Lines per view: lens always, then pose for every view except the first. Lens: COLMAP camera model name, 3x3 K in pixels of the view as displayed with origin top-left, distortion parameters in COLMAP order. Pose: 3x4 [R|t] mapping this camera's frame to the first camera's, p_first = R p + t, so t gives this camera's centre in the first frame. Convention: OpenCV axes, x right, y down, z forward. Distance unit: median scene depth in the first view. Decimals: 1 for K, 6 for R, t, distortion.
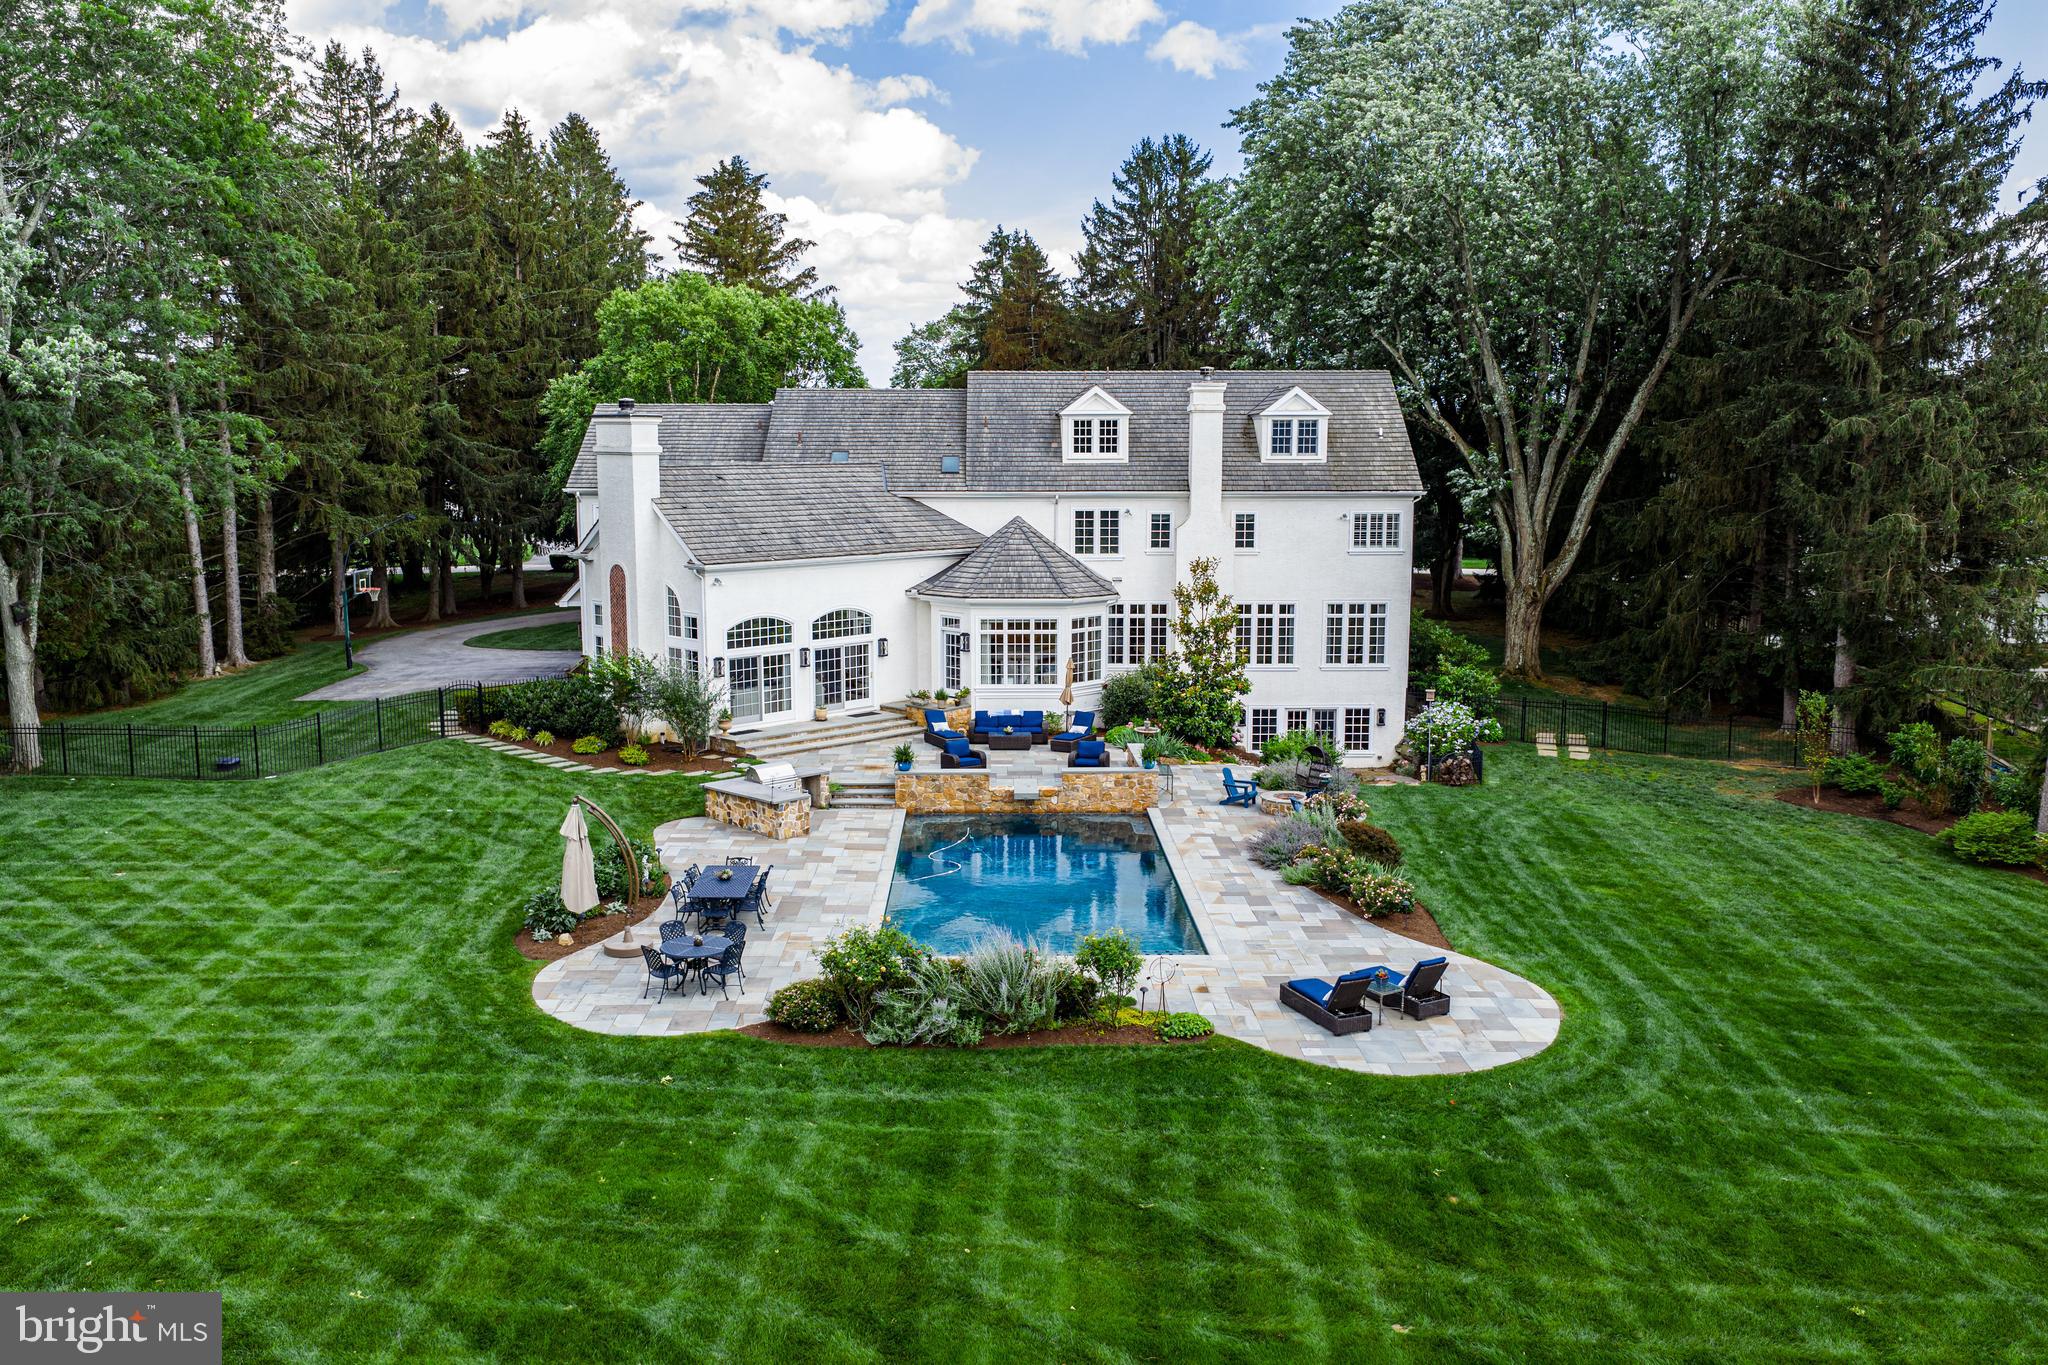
lens RADIAL K [[1690.9, 0, 1024.0], [0, 1690.9, 682.5], [0, 0, 1]] dist [0.011585, -0.016980]
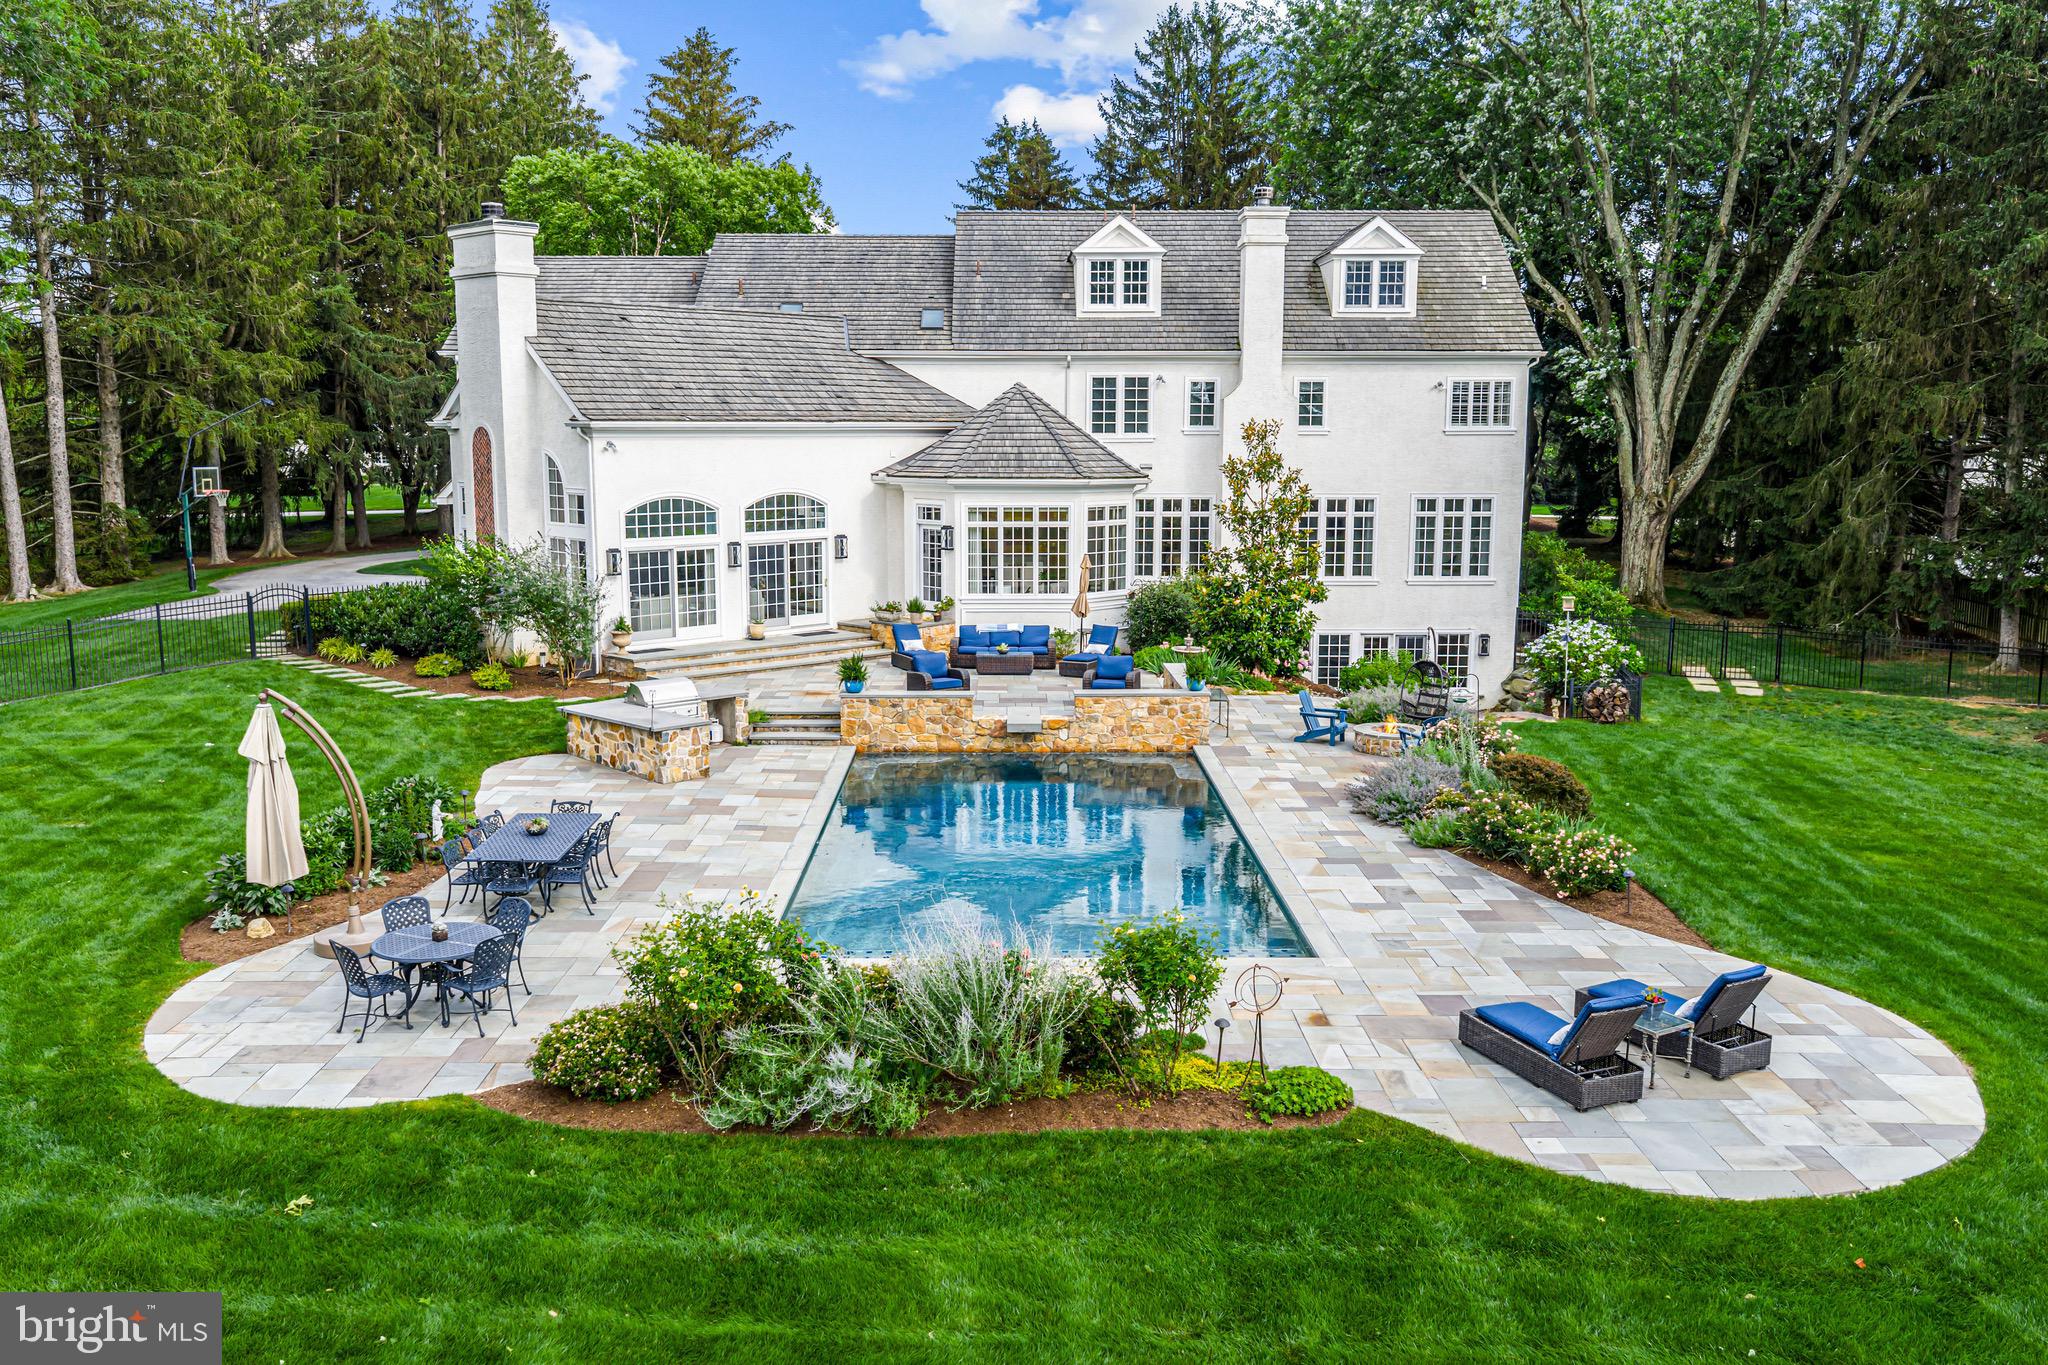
lens RADIAL K [[1690.9, 0, 1024.0], [0, 1690.9, 682.5], [0, 0, 1]] dist [0.011585, -0.016980]
pose [[0.999968, 0.002008, -0.007681, 0.005760], [-0.001951, 0.999970, 0.007438, 0.037019], [0.007696, -0.007422, 0.999943, 0.249921]]
